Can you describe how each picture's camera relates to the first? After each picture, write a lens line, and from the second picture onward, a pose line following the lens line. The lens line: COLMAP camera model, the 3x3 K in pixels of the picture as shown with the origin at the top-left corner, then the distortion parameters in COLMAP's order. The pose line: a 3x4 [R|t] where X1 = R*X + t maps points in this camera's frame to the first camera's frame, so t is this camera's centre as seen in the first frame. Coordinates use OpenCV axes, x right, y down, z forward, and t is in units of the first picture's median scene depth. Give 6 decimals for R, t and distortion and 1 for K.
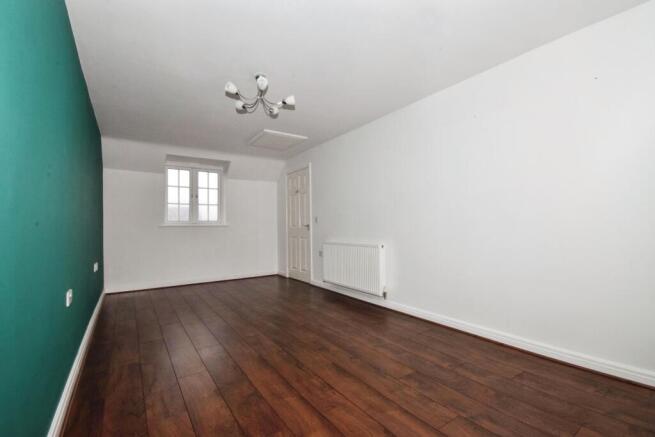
lens RADIAL K [[291.0, 0, 327.7], [0, 291.0, 220.5], [0, 0, 1]] dist [0.016941, -0.021794]
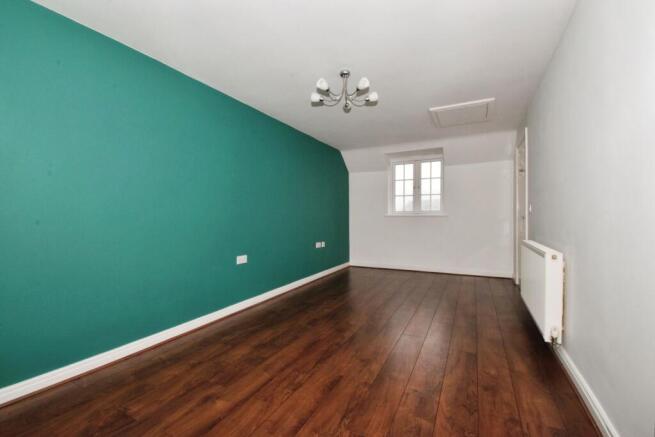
lens RADIAL K [[291.0, 0, 327.7], [0, 291.0, 220.5], [0, 0, 1]] dist [0.016941, -0.021794]
pose [[0.477689, 0.022374, -0.878244, 0.325969], [0.019075, 0.999176, 0.035830, -0.009421], [0.878322, -0.033868, 0.476869, 0.230969]]
